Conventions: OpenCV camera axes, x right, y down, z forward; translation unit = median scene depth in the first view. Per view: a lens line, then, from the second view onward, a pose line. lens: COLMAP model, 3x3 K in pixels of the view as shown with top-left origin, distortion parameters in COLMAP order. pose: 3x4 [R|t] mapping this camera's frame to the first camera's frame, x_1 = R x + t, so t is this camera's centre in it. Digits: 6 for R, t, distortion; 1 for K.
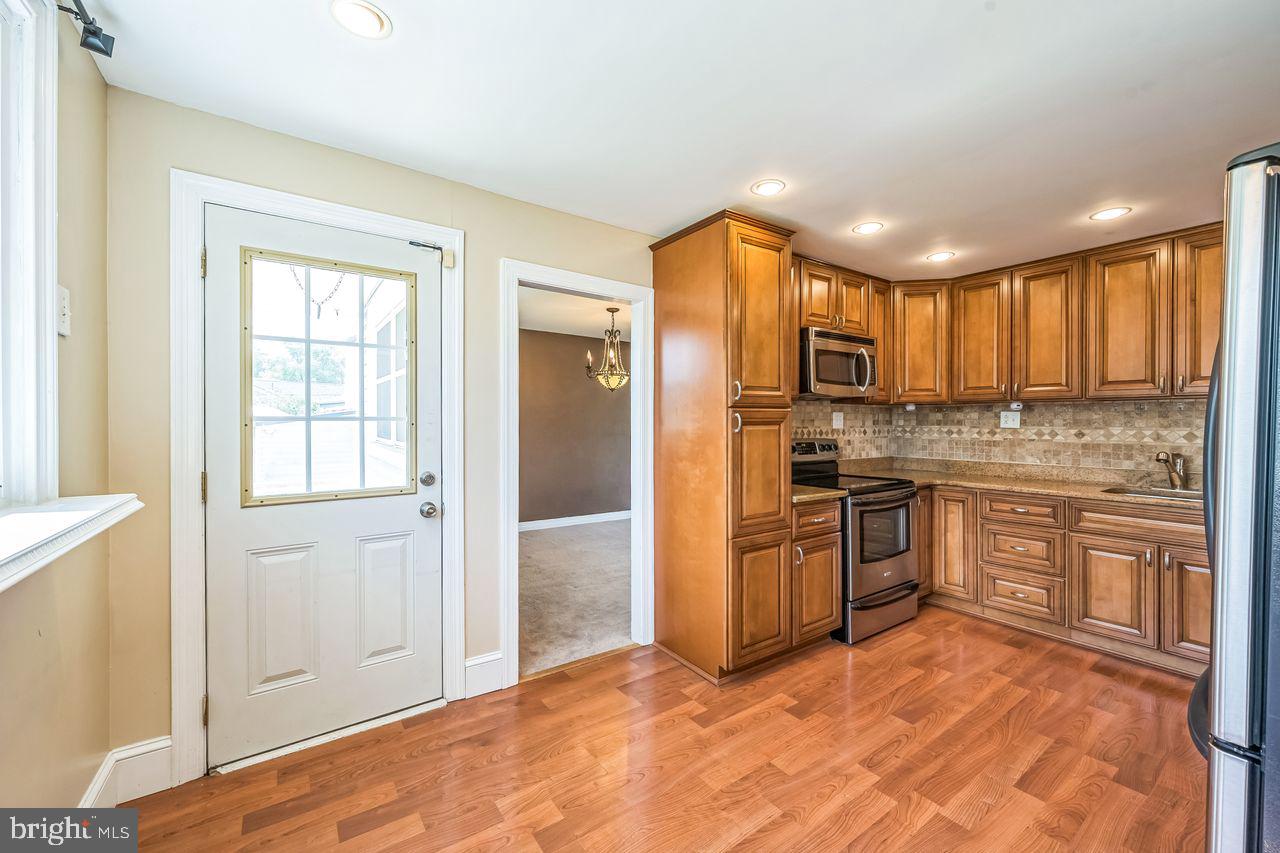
lens RADIAL K [[505.1, 0, 645.3], [0, 505.1, 420.9], [0, 0, 1]] dist [-0.003482, -0.000552]
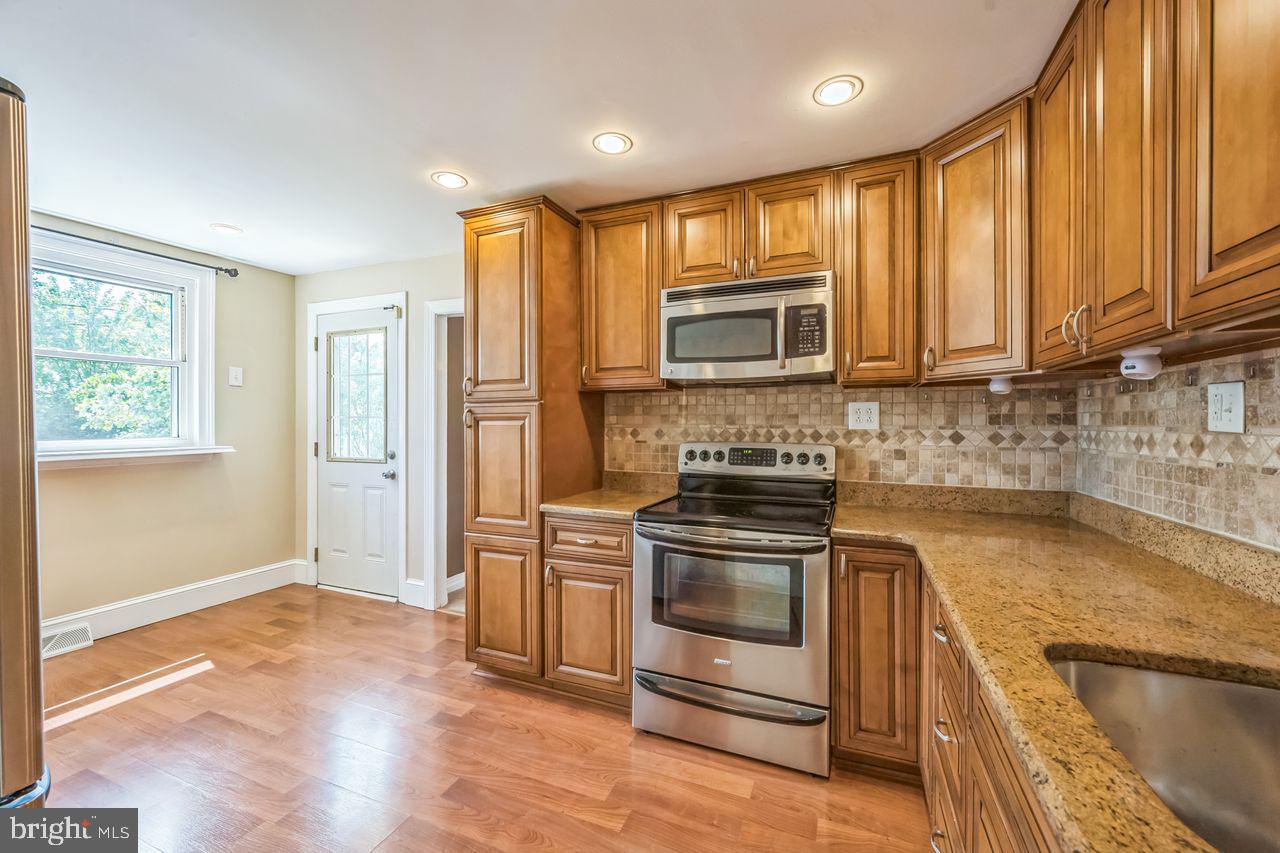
lens RADIAL K [[505.1, 0, 643.8], [0, 505.1, 423.3], [0, 0, 1]] dist [-0.003482, -0.000552]
pose [[0.538534, 0.000822, -0.842603, 0.828750], [-0.001665, 0.999999, -0.000088, 0.009182], [0.842602, 0.001450, 0.538535, 0.509533]]
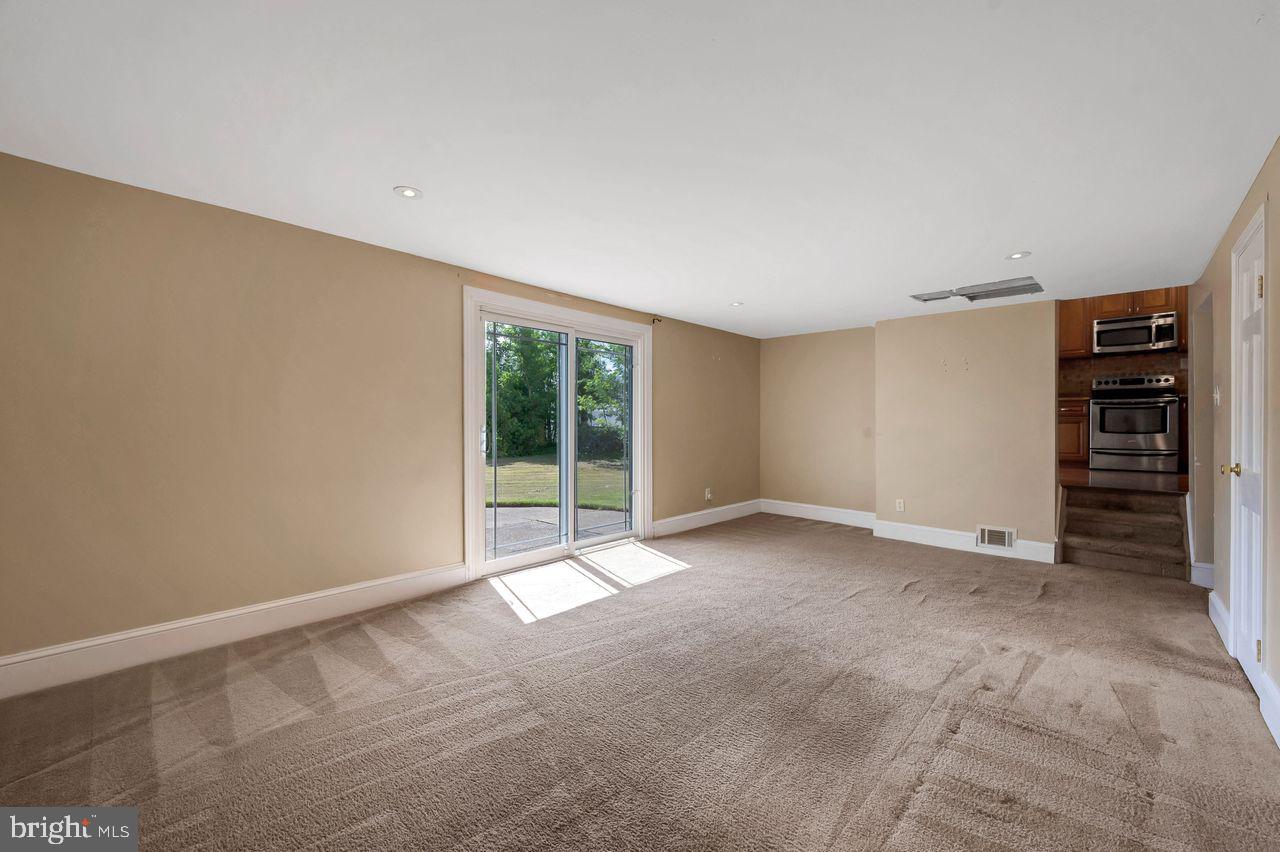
lens RADIAL K [[505.1, 0, 648.5], [0, 505.1, 428.9], [0, 0, 1]] dist [-0.003482, -0.000552]
pose [[0.211413, 0.004495, -0.977386, 1.715169], [-0.001142, 0.999990, 0.004352, 0.217842], [0.977396, 0.000196, 0.211416, -1.056432]]
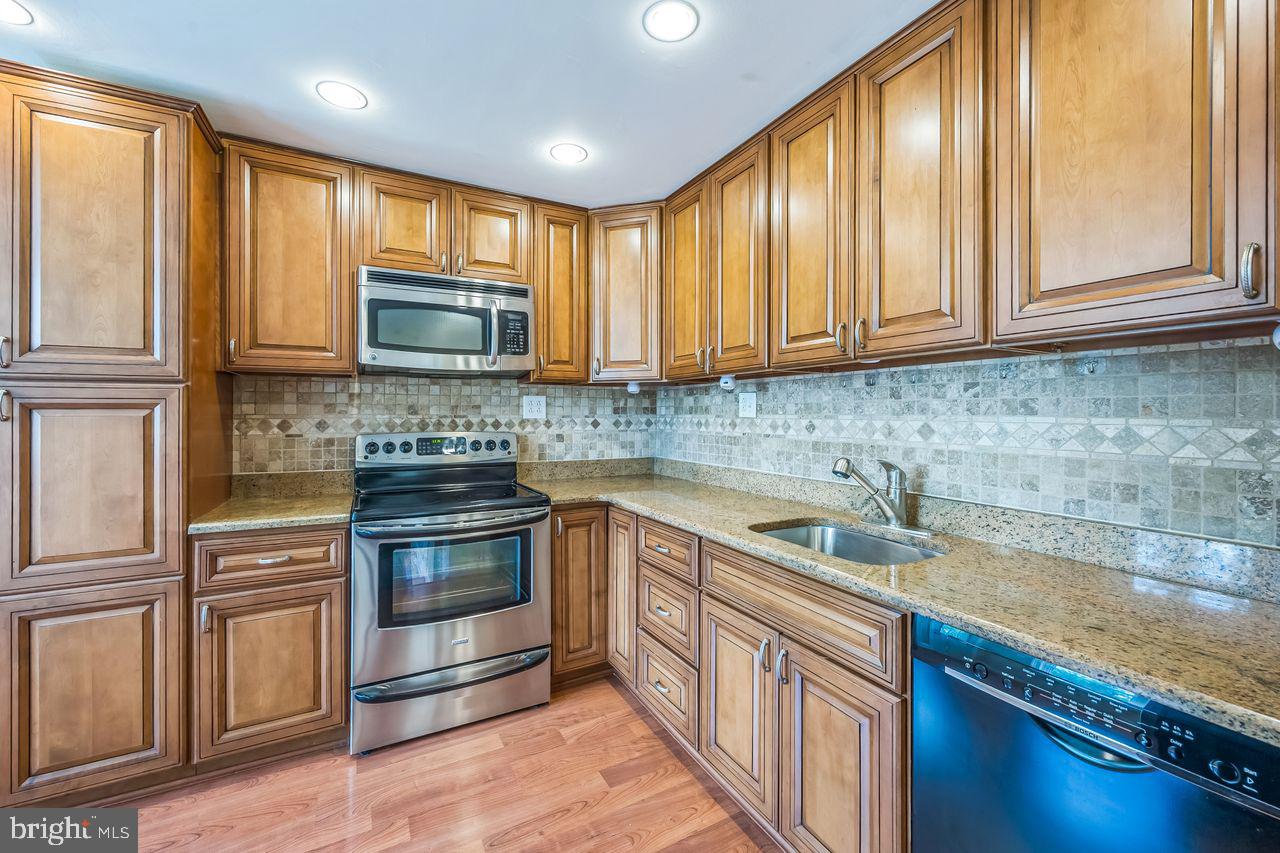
lens RADIAL K [[505.1, 0, 643.1], [0, 505.1, 410.3], [0, 0, 1]] dist [-0.003482, -0.000552]
pose [[0.993708, -0.000916, -0.112001, 0.686982], [0.000057, 0.999971, -0.007675, 0.010078], [0.112005, 0.007620, 0.993678, 0.330436]]
